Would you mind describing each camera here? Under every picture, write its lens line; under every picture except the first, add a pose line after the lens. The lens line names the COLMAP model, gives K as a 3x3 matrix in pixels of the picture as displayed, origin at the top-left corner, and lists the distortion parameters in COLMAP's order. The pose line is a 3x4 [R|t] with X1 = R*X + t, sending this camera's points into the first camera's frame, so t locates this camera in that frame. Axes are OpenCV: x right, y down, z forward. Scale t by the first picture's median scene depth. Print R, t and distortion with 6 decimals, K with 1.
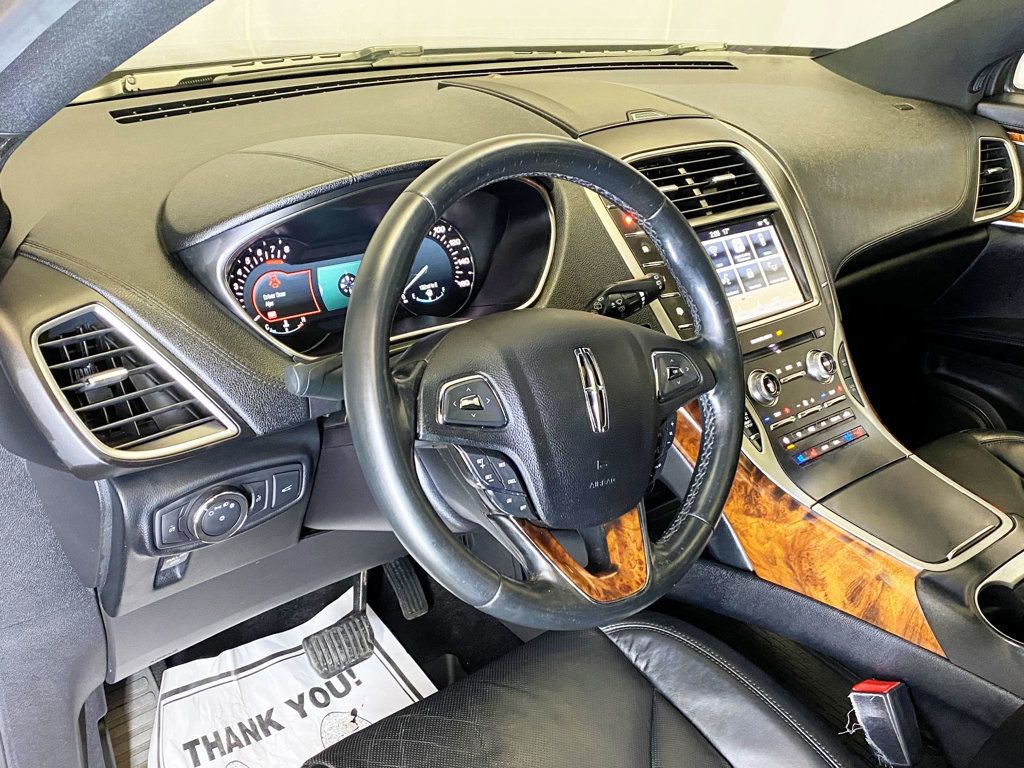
lens RADIAL K [[1017.7, 0, 512.0], [0, 1017.7, 384.0], [0, 0, 1]] dist [0.205918, -0.626810]
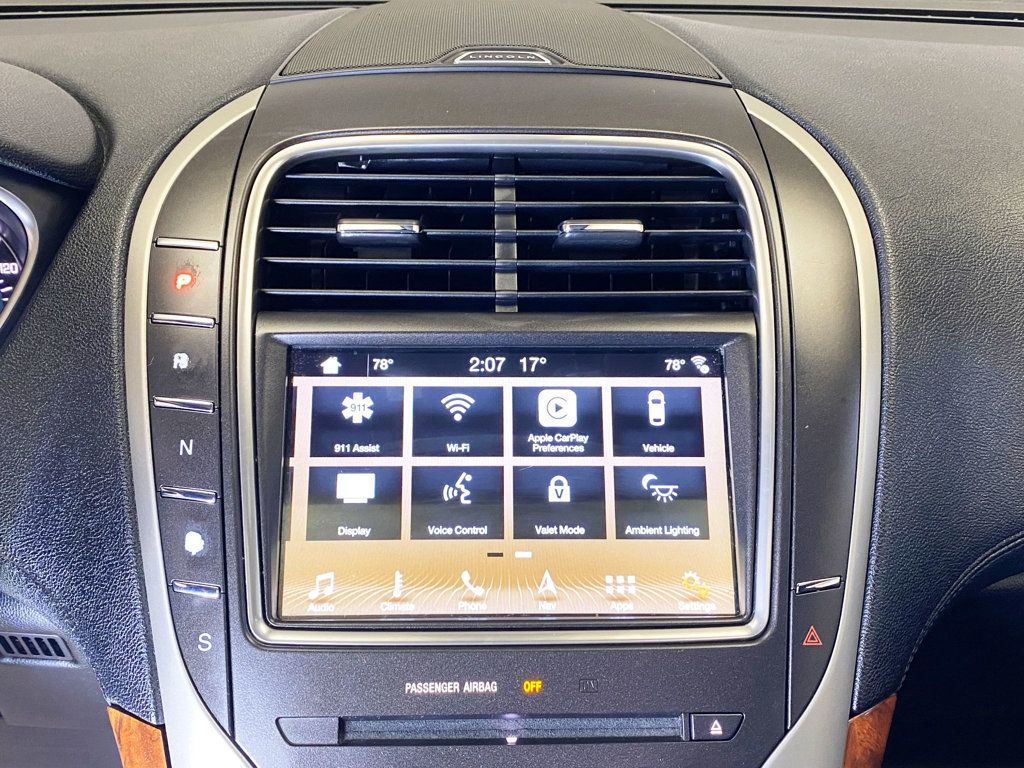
lens RADIAL K [[1017.7, 0, 512.0], [0, 1017.7, 384.0], [0, 0, 1]] dist [0.205918, -0.626810]
pose [[0.789424, 0.224903, -0.571164, 0.441569], [-0.236996, 0.969987, 0.054384, -0.169467], [0.566253, 0.092432, 0.819032, 0.732850]]
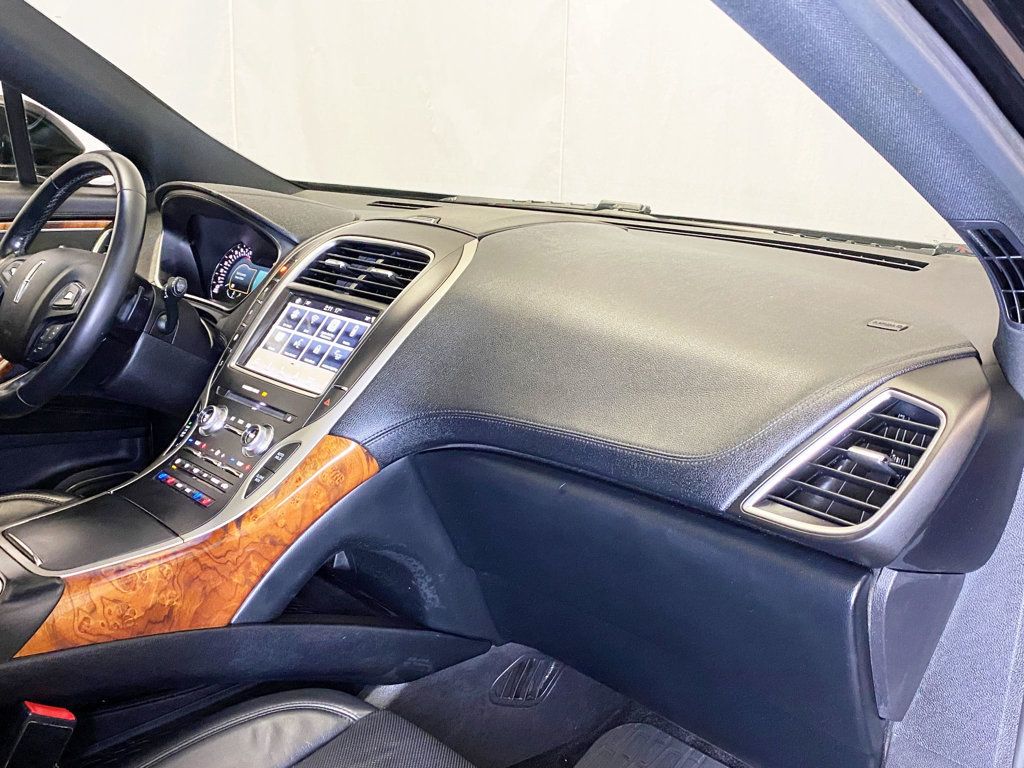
lens RADIAL K [[1017.7, 0, 512.0], [0, 1017.7, 384.0], [0, 0, 1]] dist [0.205918, -0.626810]
pose [[0.065317, 0.171133, -0.983080, 1.328721], [-0.472061, 0.873270, 0.120653, -0.309826], [0.879143, 0.456193, 0.137825, 1.109203]]
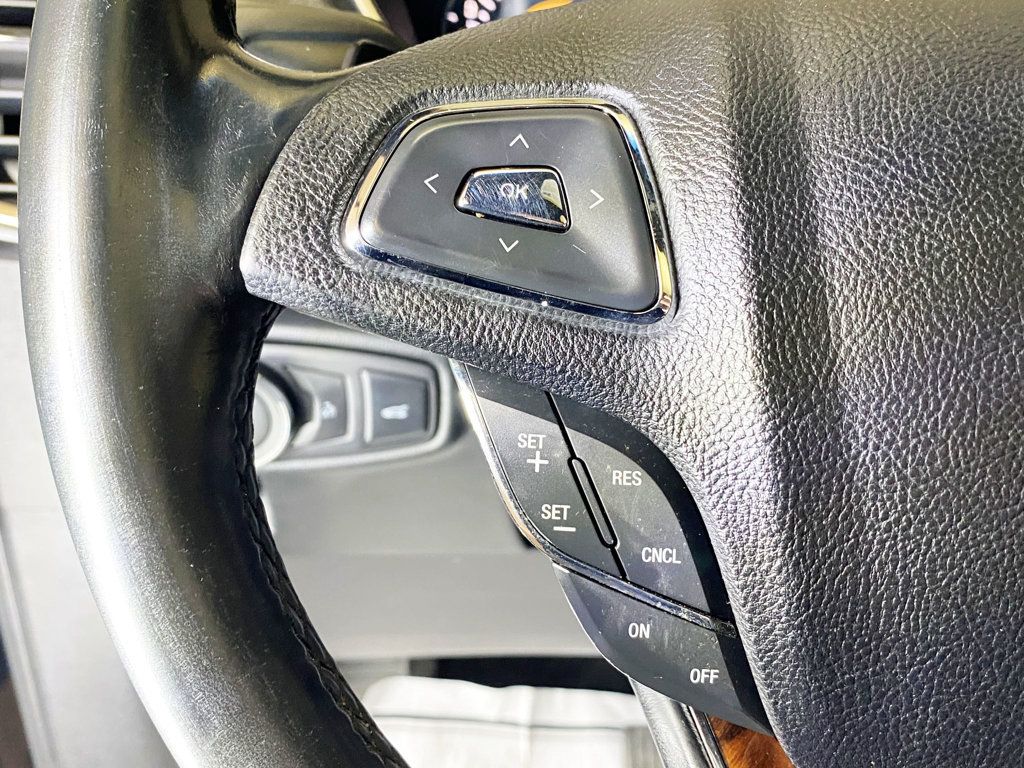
lens RADIAL K [[1017.7, 0, 512.0], [0, 1017.7, 384.0], [0, 0, 1]] dist [0.205918, -0.626810]
pose [[0.774497, 0.241659, -0.584598, 0.074277], [-0.259168, 0.964251, 0.055243, 0.041403], [0.577049, 0.108724, 0.809440, 0.540111]]
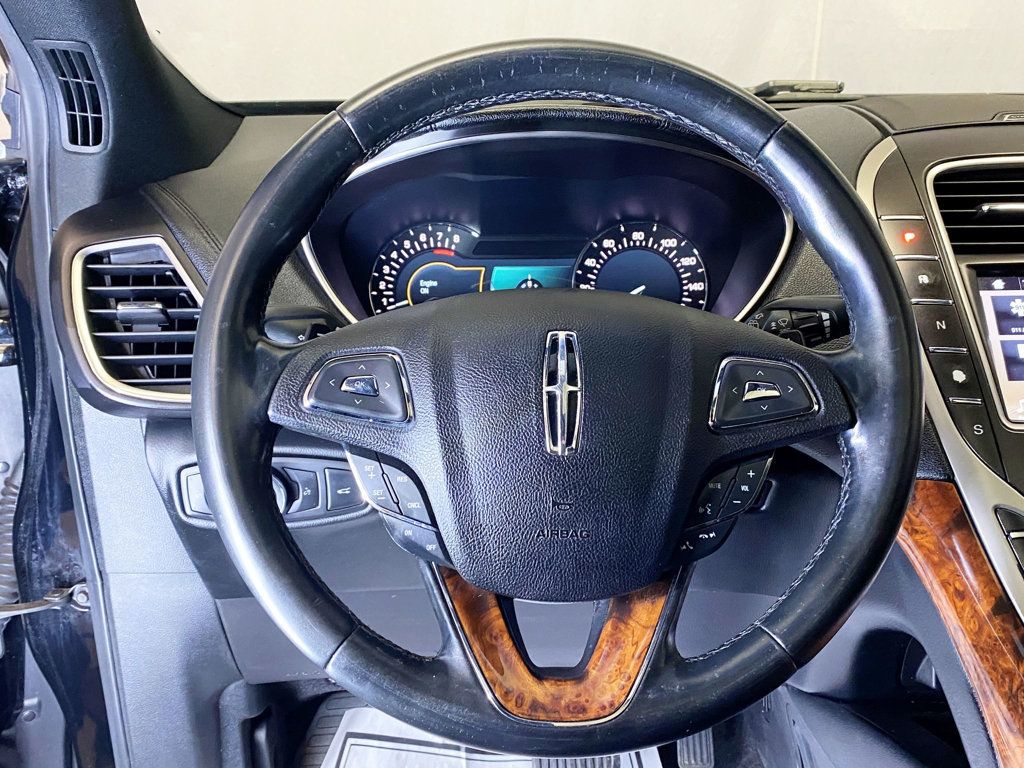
lens RADIAL K [[1017.7, 0, 512.0], [0, 1017.7, 384.0], [0, 0, 1]] dist [0.205918, -0.626810]
pose [[0.783212, 0.125689, -0.608918, 0.327236], [-0.218022, 0.972688, -0.079651, 0.043813], [0.582276, 0.195141, 0.789224, 0.324860]]
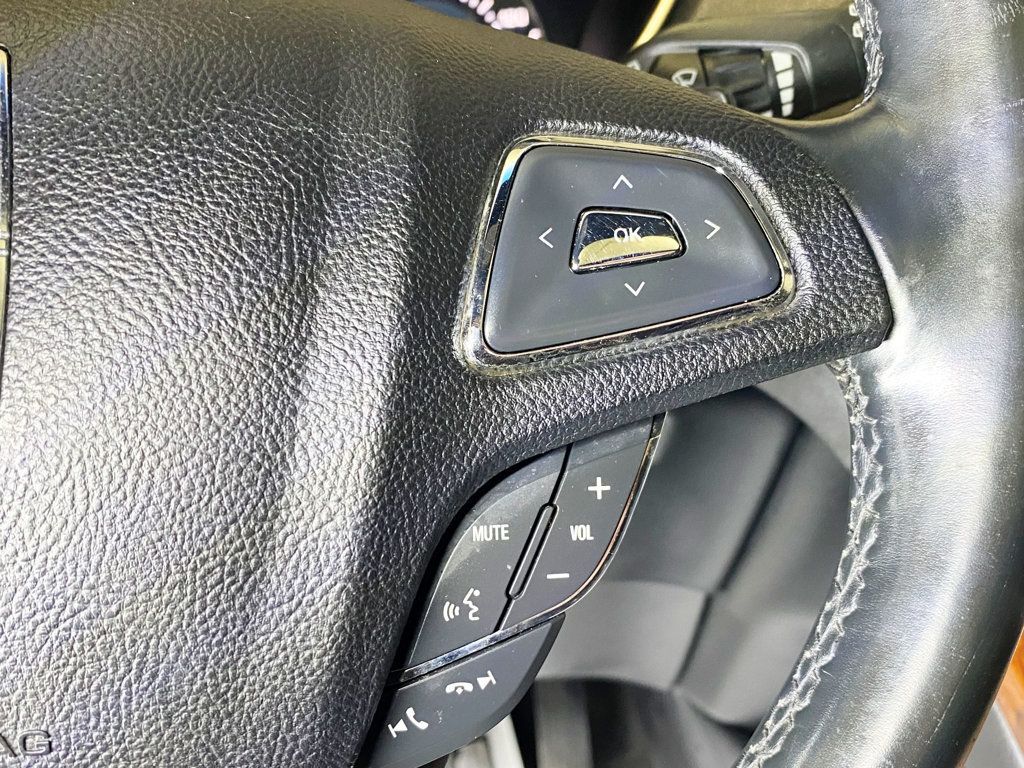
lens RADIAL K [[1017.7, 0, 512.0], [0, 1017.7, 384.0], [0, 0, 1]] dist [0.205918, -0.626810]
pose [[0.840247, 0.172474, -0.514041, 0.193051], [-0.180777, 0.982926, 0.034300, 0.001763], [0.511180, 0.064107, 0.857080, 0.637881]]
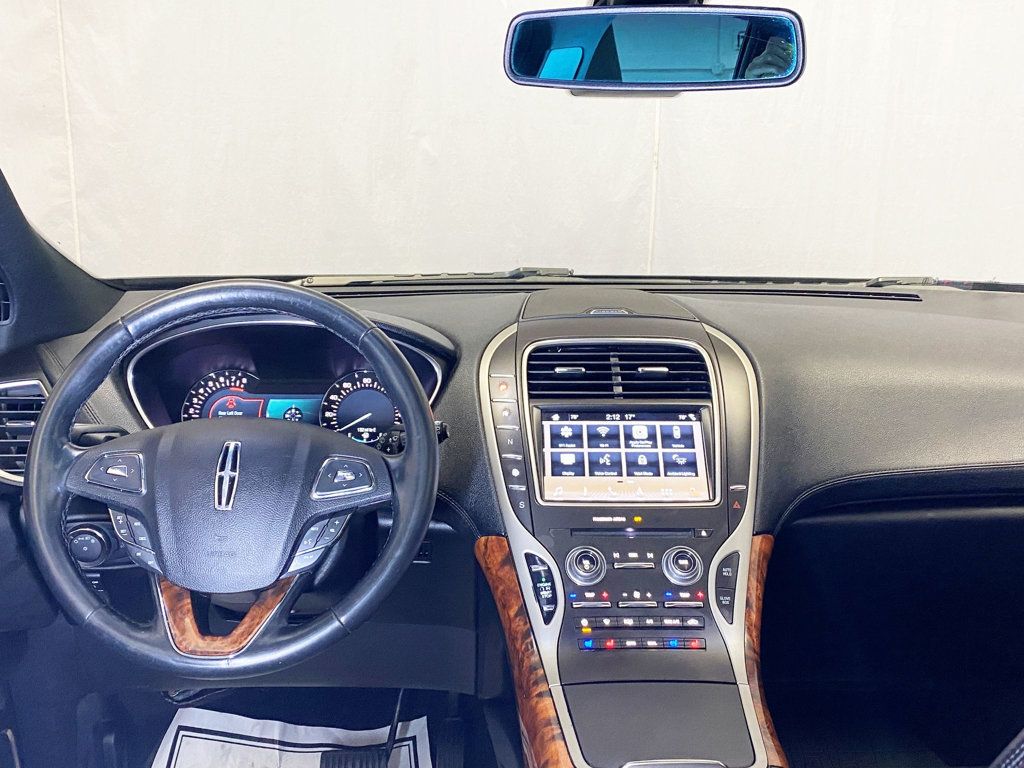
lens RADIAL K [[1017.7, 0, 512.0], [0, 1017.7, 384.0], [0, 0, 1]] dist [0.205918, -0.626810]
pose [[0.788503, 0.068878, -0.611162, 0.772786], [-0.230582, 0.954335, -0.189938, 0.040706], [0.570171, 0.290690, 0.768378, 0.160863]]
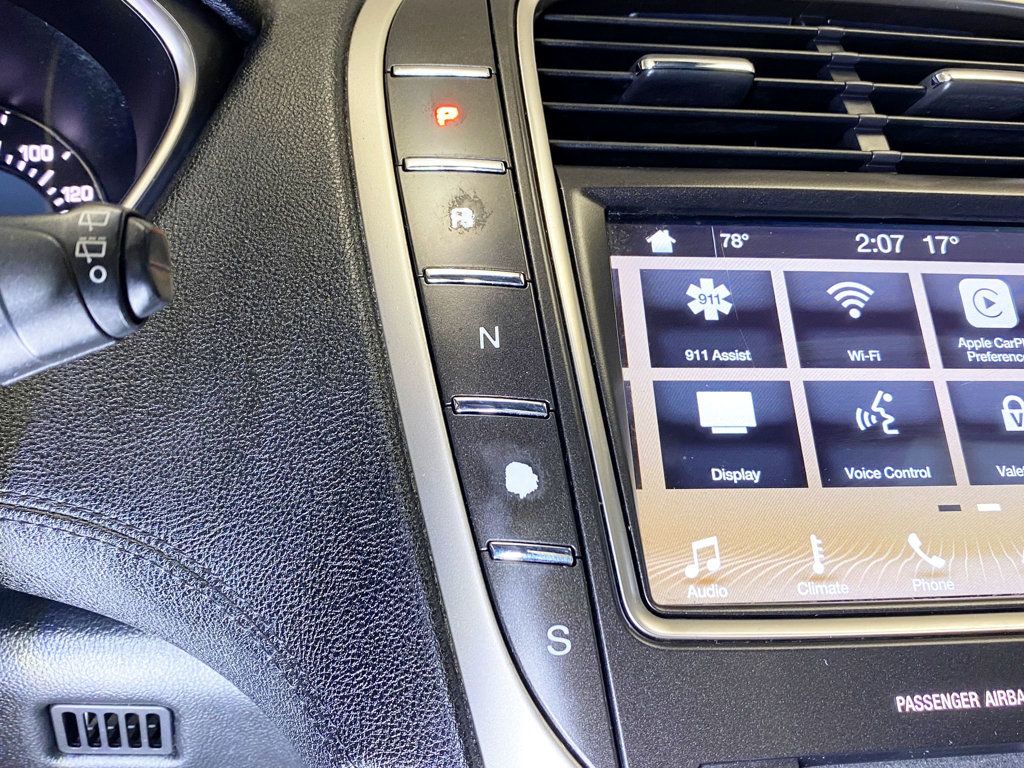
lens RADIAL K [[1028.0, 0, 512.0], [0, 1028.0, 384.0], [0, 0, 1]] dist [0.093525, -0.249909]
pose [[0.858141, 0.125145, -0.497929, 0.264999], [-0.217207, 0.967263, -0.131236, -0.059722], [0.465205, 0.220772, 0.857231, 0.776571]]
